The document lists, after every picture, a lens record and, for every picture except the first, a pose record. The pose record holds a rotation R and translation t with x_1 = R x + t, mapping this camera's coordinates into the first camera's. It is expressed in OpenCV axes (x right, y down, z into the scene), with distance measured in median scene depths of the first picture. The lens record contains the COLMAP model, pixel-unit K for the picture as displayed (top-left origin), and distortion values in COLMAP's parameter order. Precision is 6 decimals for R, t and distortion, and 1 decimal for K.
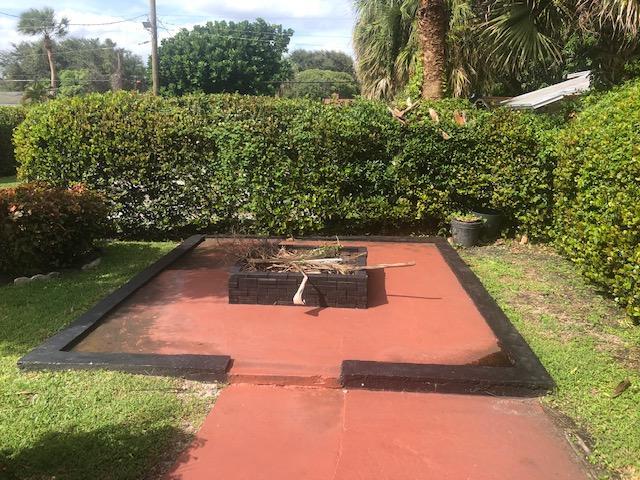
lens RADIAL K [[516.1, 0, 319.2], [0, 516.1, 226.5], [0, 0, 1]] dist [0.064096, -0.082128]
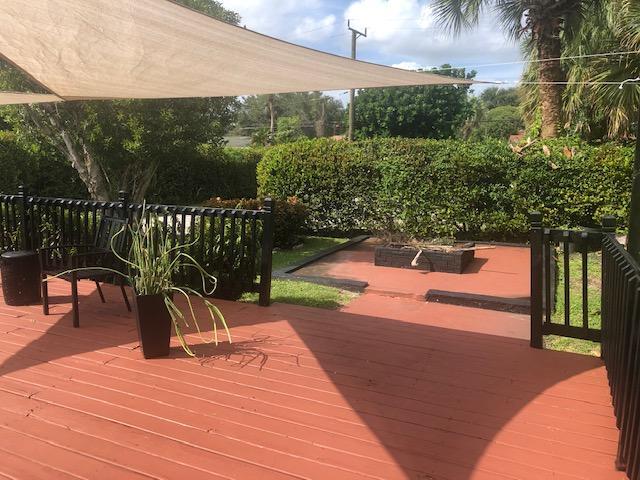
lens RADIAL K [[516.1, 0, 319.2], [0, 516.1, 226.5], [0, 0, 1]] dist [0.064096, -0.082128]
pose [[0.934974, 0.038565, -0.352613, 0.151835], [-0.063183, 0.996282, -0.058573, 0.085324], [0.349043, 0.077044, 0.933934, -0.390471]]
